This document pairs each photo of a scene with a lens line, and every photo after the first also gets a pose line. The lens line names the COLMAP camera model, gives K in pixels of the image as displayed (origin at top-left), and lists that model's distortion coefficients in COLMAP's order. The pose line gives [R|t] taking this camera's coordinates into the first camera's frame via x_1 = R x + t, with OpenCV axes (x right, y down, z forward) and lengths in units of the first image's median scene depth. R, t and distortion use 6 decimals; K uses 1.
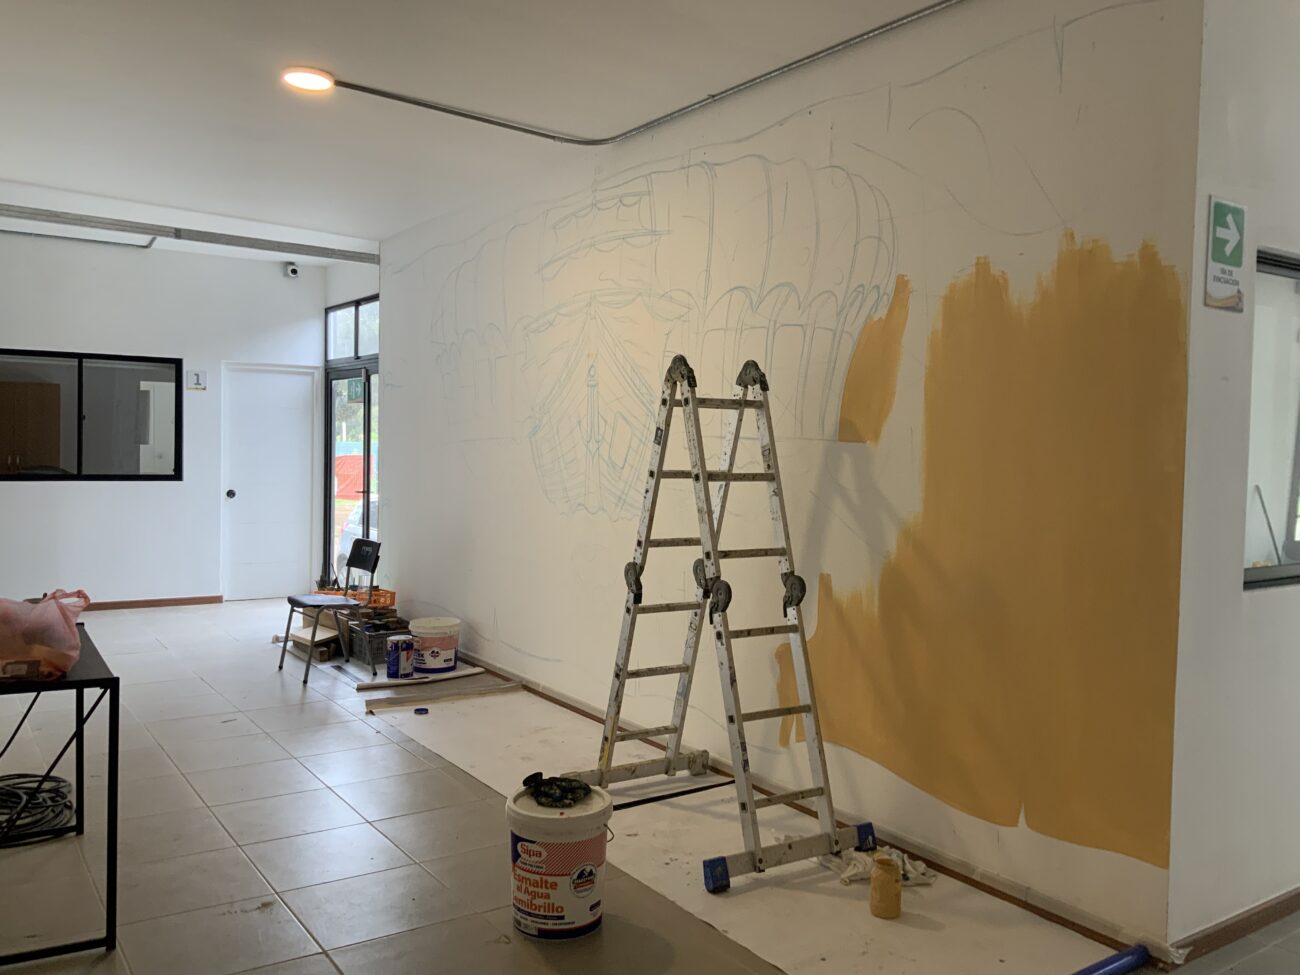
lens RADIAL K [[1069.7, 0, 650.0], [0, 1069.7, 487.5], [0, 0, 1]] dist [0.116876, -0.261059]
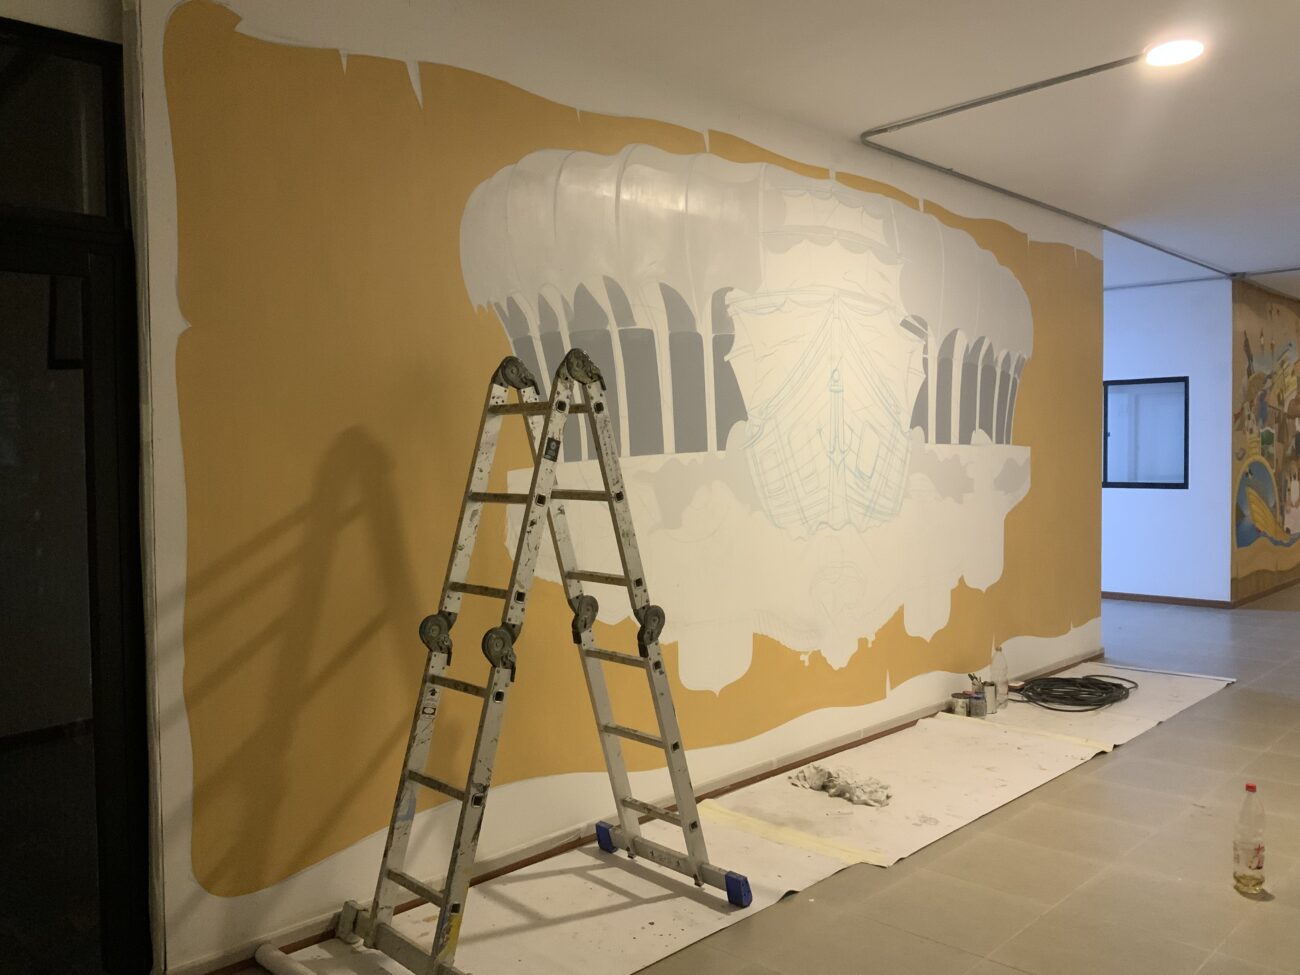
lens RADIAL K [[1091.4, 0, 650.0], [0, 1091.4, 487.5], [0, 0, 1]] dist [0.009670, -0.001406]
pose [[-0.198569, -0.053312, 0.978636, -0.615515], [0.045023, 0.996969, 0.063446, -0.051625], [-0.979052, 0.056660, -0.195567, 0.877468]]
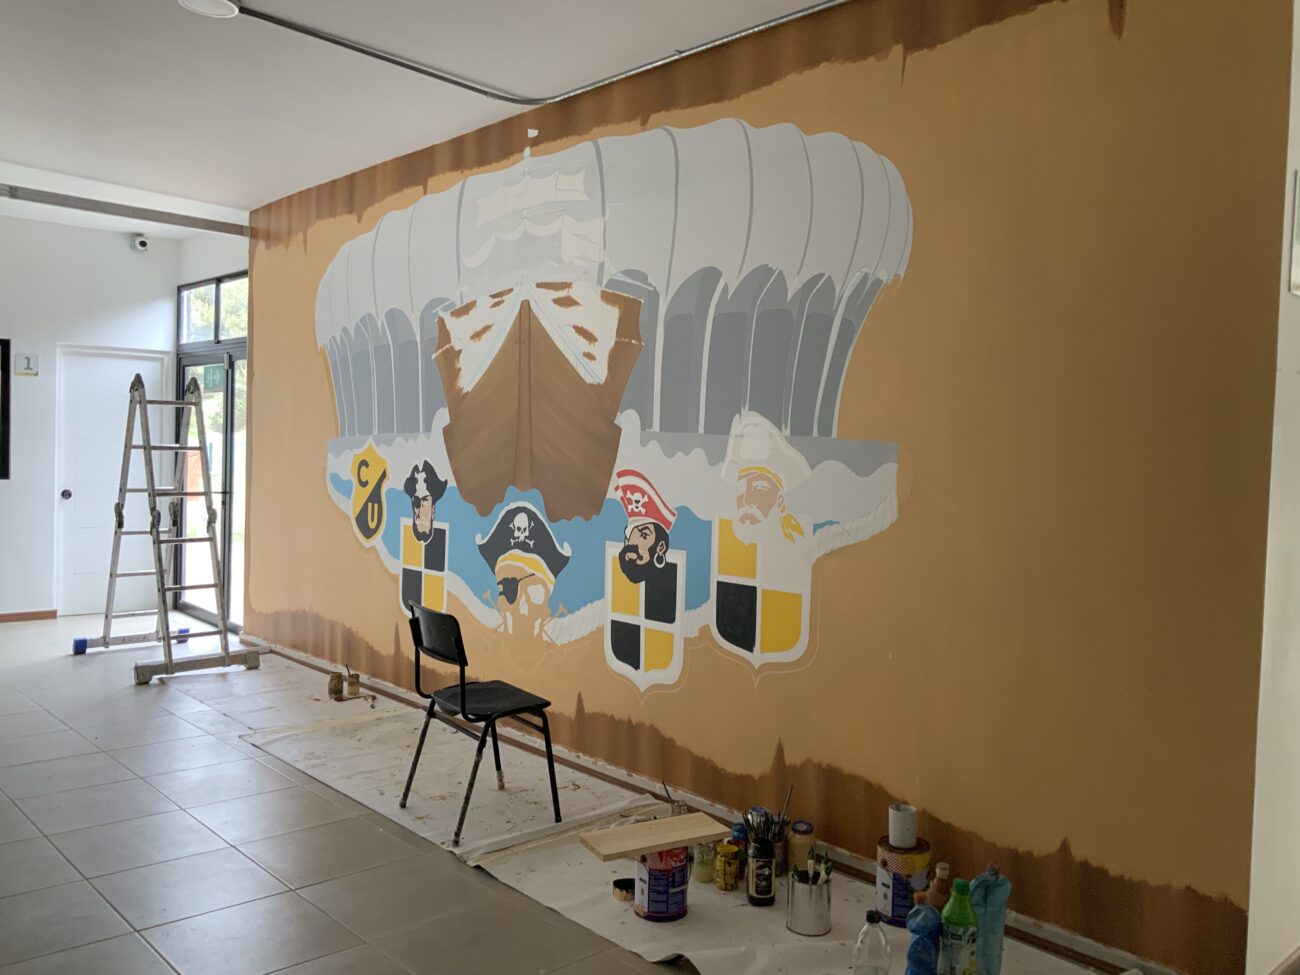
lens RADIAL K [[1069.7, 0, 650.0], [0, 1069.7, 487.5], [0, 0, 1]] dist [0.116876, -0.261059]
pose [[0.989253, 0.003612, 0.146166, -0.051106], [-0.003811, 0.999992, 0.001085, -0.002420], [-0.146161, -0.001630, 0.989259, 0.066245]]
